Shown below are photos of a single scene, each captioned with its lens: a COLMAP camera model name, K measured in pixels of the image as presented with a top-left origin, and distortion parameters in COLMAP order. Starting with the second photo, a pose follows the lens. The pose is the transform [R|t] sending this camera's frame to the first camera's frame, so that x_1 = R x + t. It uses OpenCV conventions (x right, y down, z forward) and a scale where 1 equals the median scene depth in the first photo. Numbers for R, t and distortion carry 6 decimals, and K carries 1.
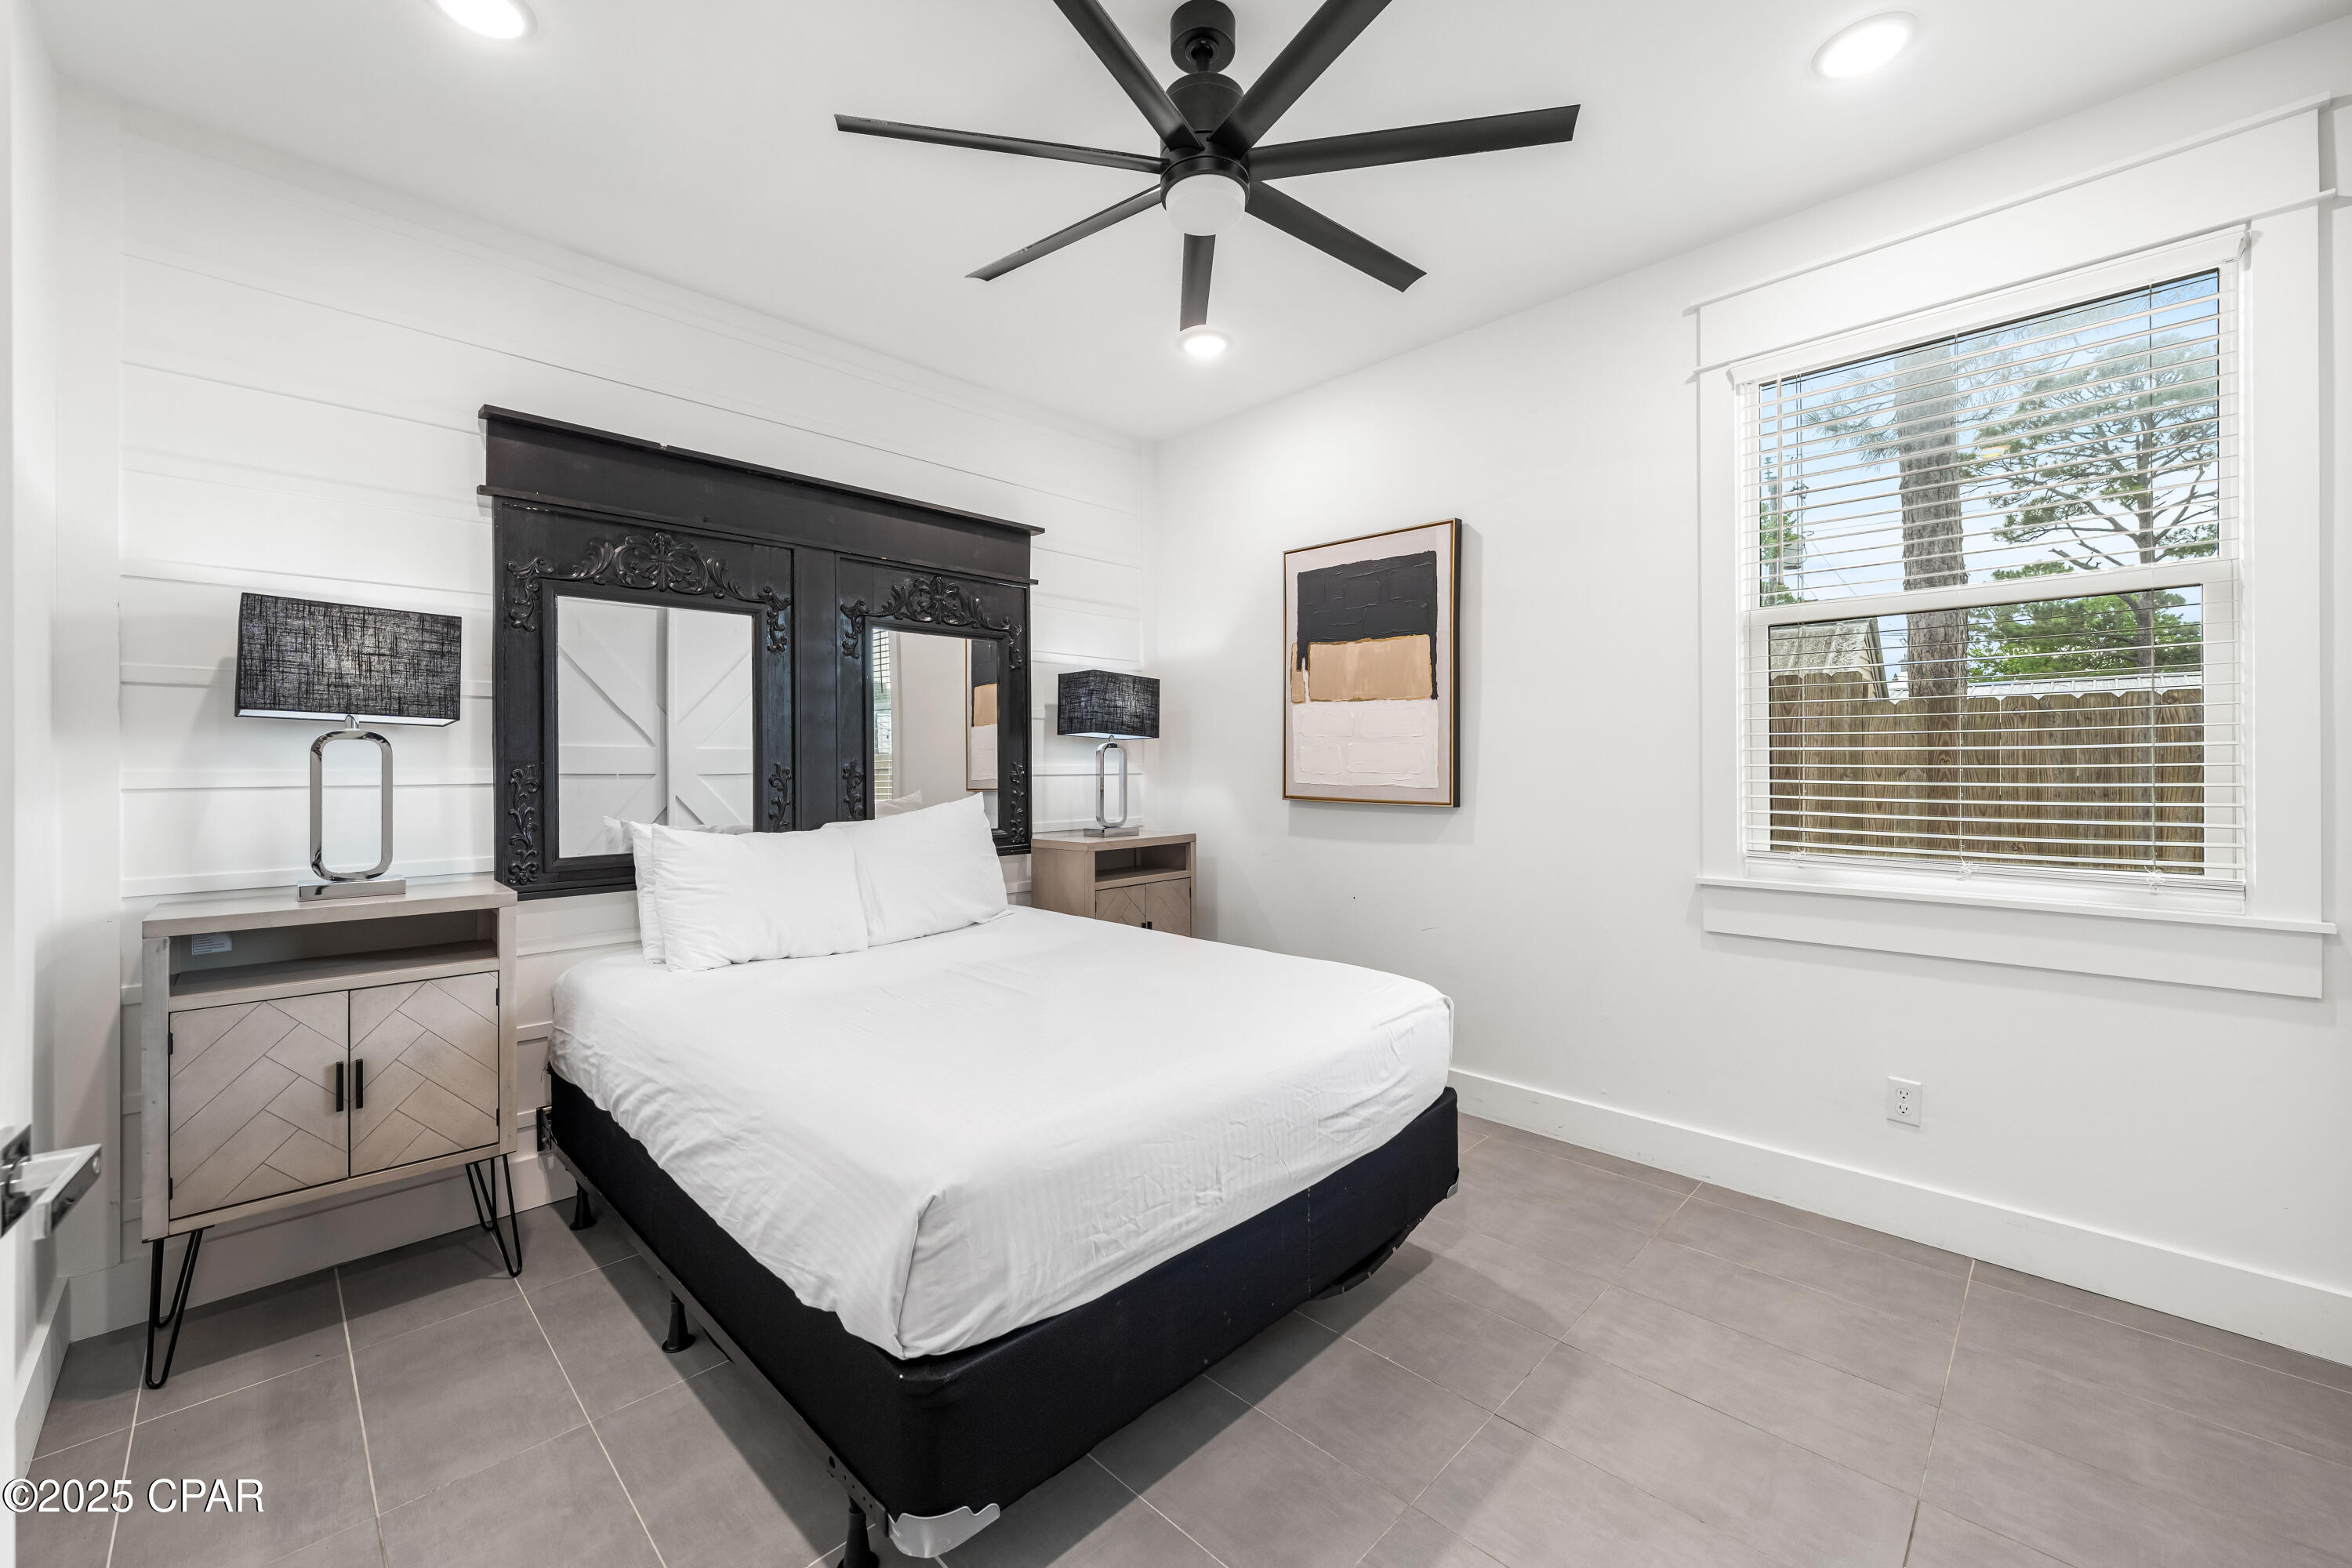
lens RADIAL K [[924.8, 0, 1174.7], [0, 924.8, 768.0], [0, 0, 1]] dist [-0.000442, 0.000001]
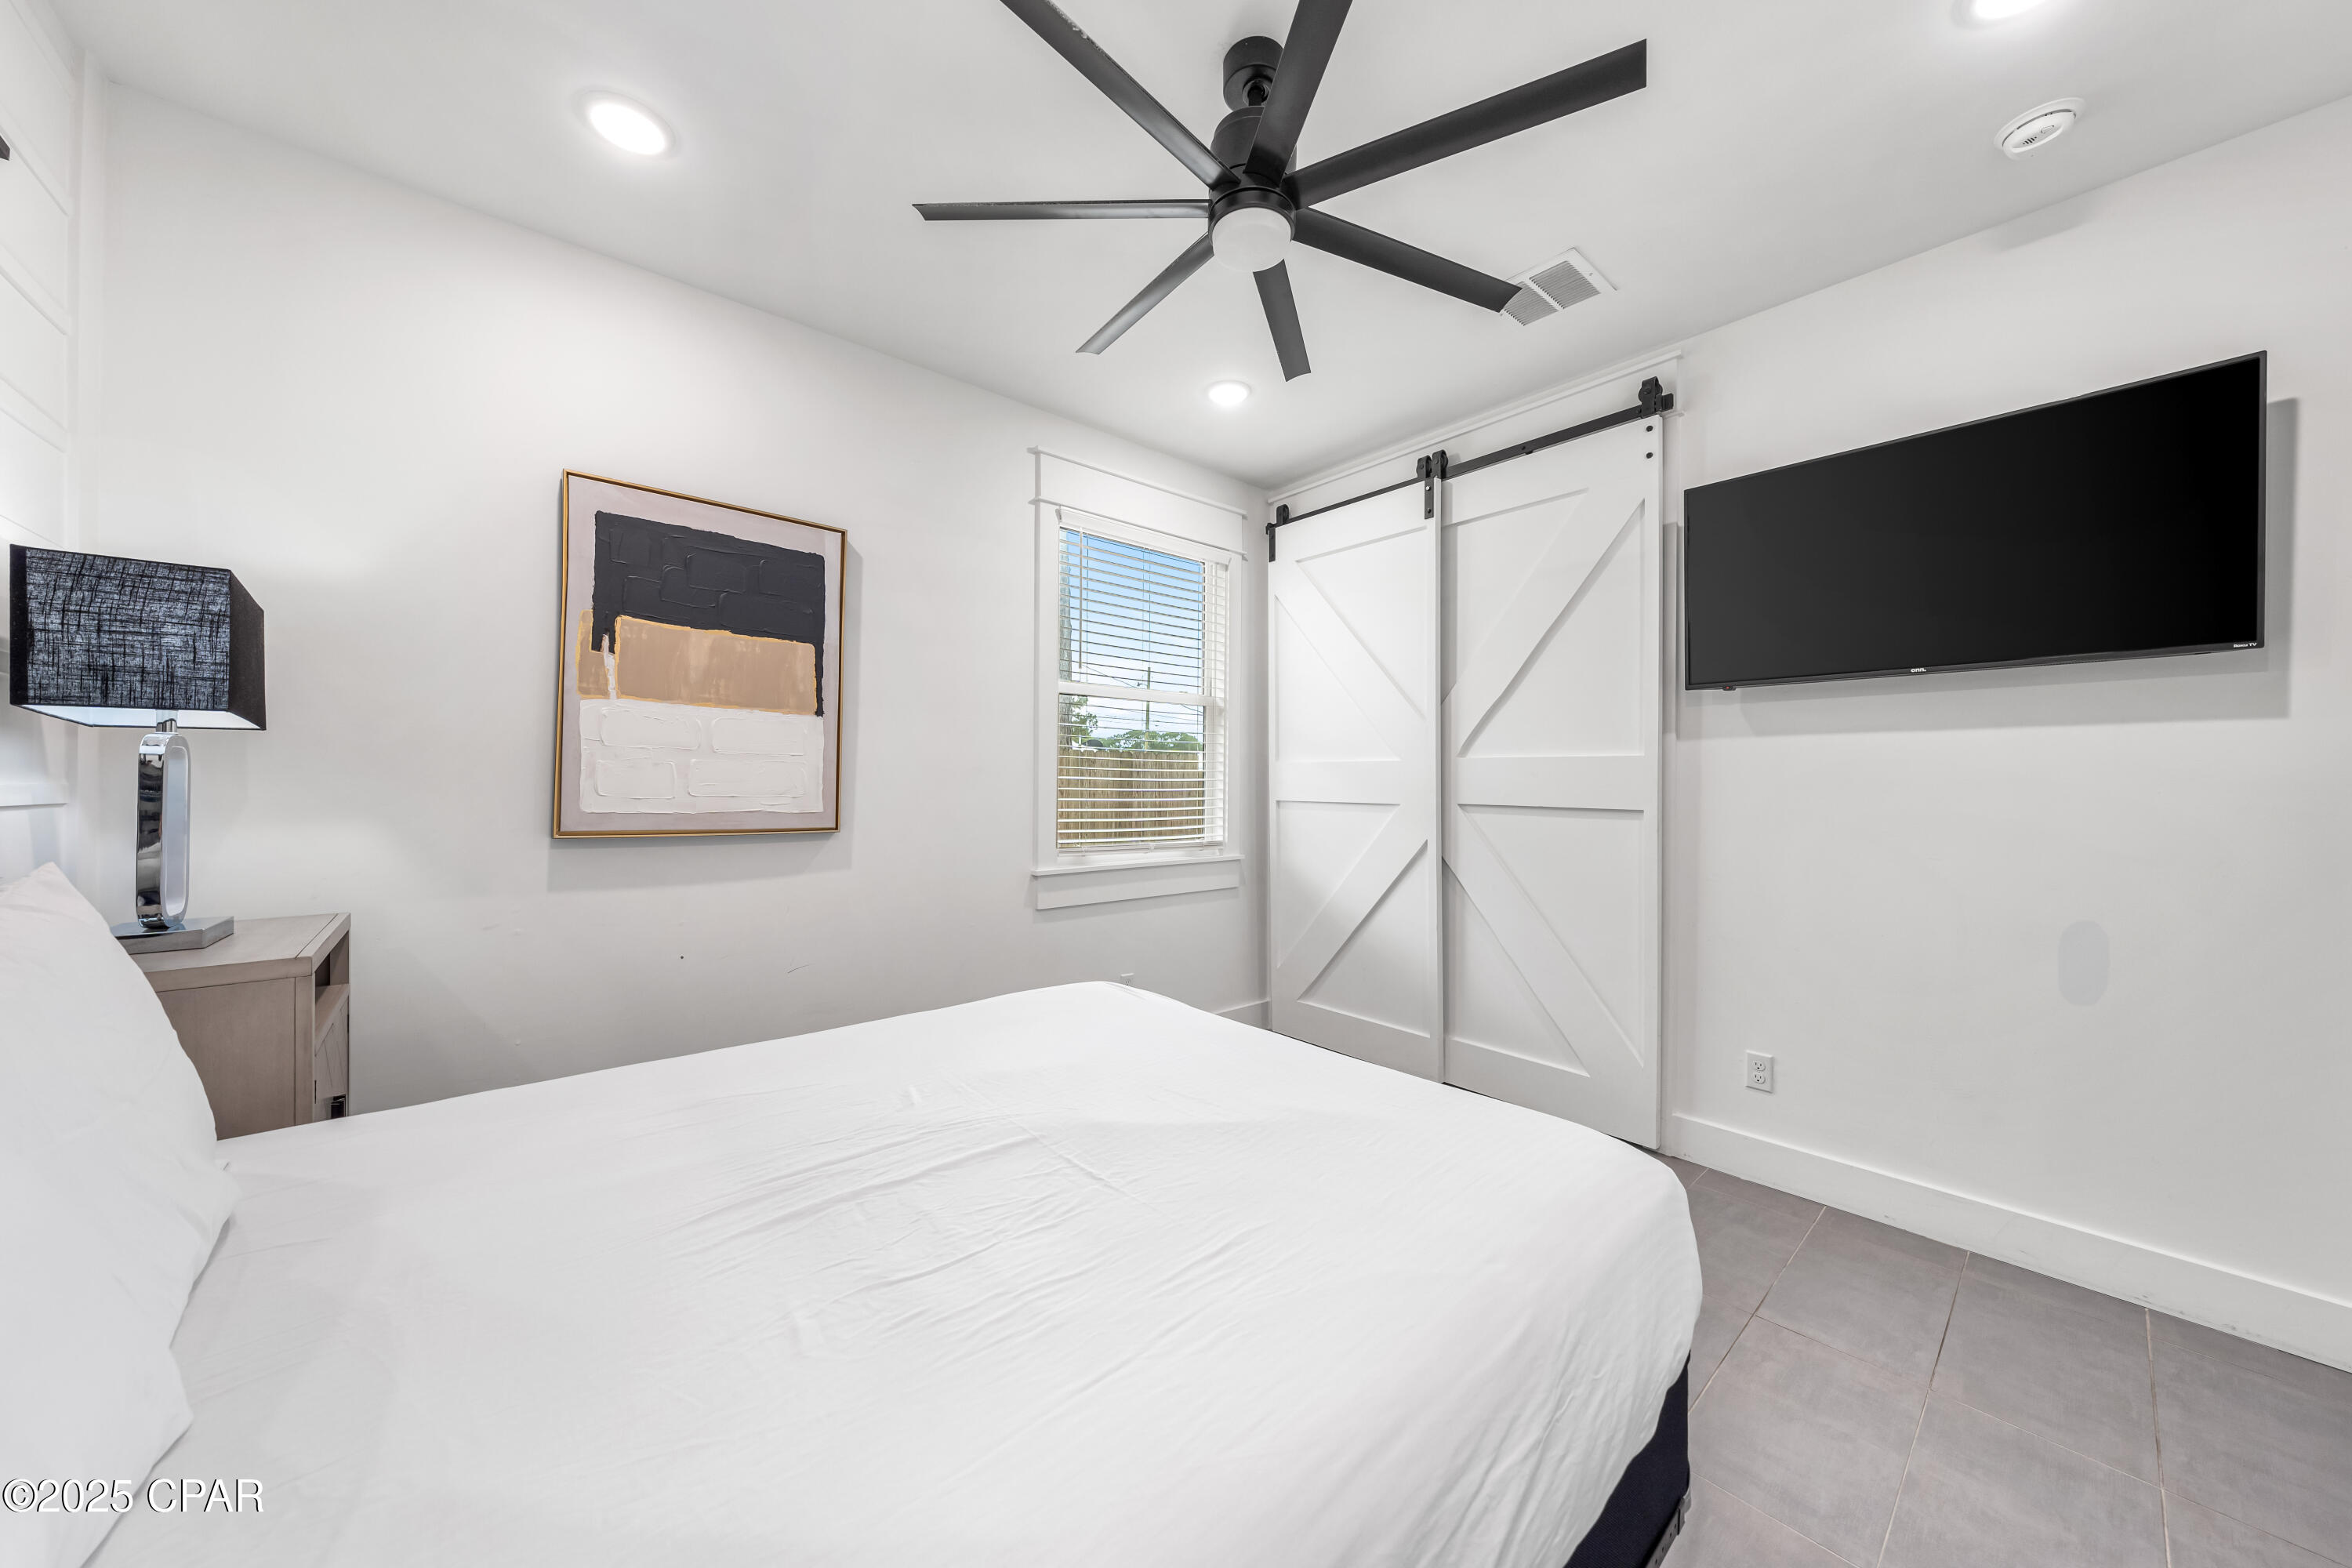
lens RADIAL K [[800.1, 0, 1175.5], [0, 800.1, 783.5], [0, 0, 1]] dist [-0.004671, 0.001128]
pose [[0.079692, 0.008757, 0.996781, -0.485131], [-0.000710, 0.999962, -0.008728, -0.000306], [-0.996819, -0.000012, 0.079695, 0.582316]]
